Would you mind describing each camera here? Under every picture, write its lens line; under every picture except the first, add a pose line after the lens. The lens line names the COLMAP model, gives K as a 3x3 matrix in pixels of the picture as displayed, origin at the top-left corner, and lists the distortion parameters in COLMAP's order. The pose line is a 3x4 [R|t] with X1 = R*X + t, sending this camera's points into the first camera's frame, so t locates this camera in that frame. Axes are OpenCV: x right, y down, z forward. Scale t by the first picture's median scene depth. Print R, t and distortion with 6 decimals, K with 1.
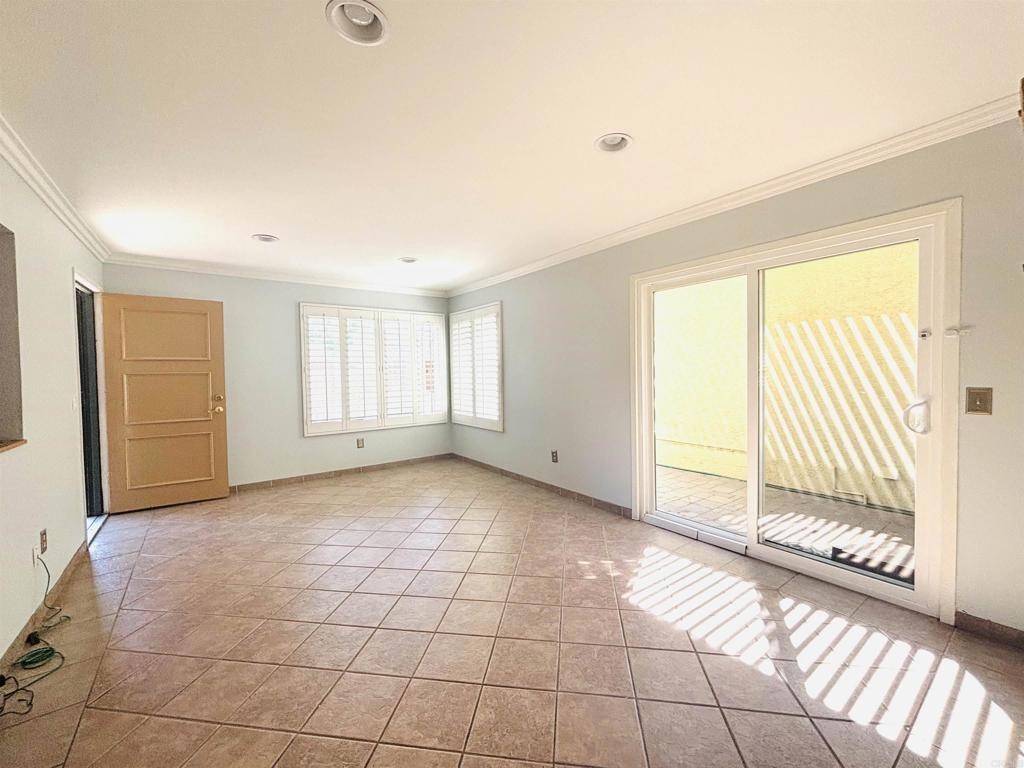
lens RADIAL K [[417.7, 0, 509.2], [0, 417.7, 383.1], [0, 0, 1]] dist [0.005964, -0.000732]
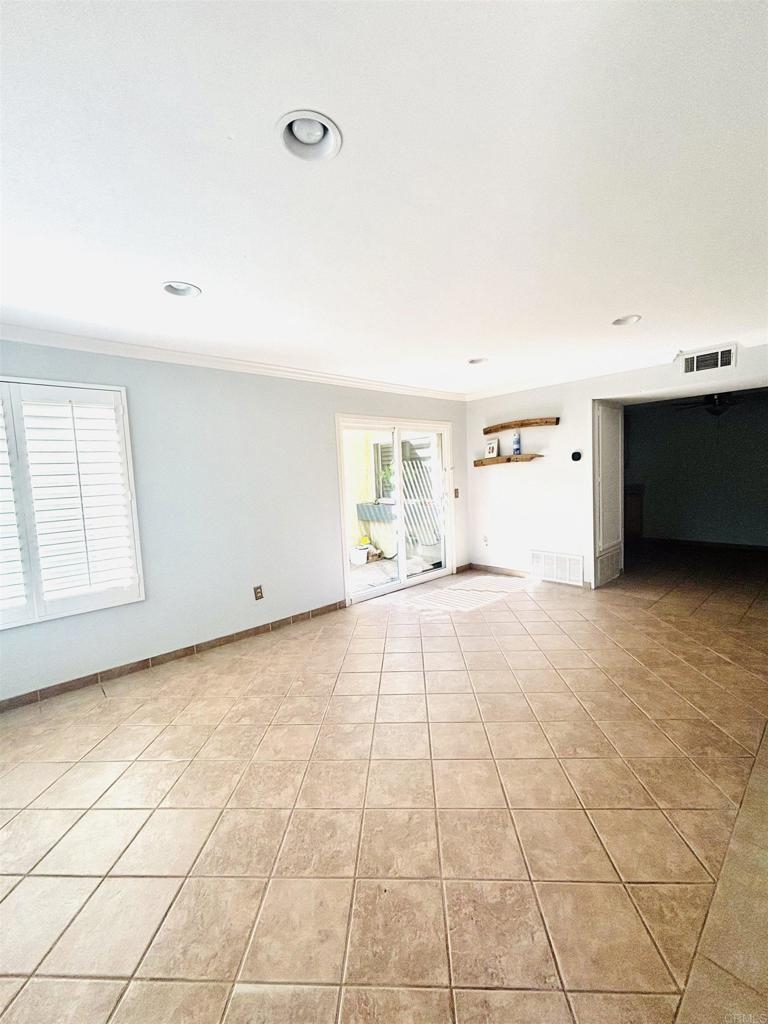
lens RADIAL K [[417.7, 0, 384.0], [0, 417.7, 512.0], [0, 0, 1]] dist [0.005964, -0.000732]
pose [[-0.101435, -0.068563, 0.992477, -0.954019], [0.077872, 0.994014, 0.076628, -0.049632], [-0.991790, 0.085059, -0.095488, 0.982973]]
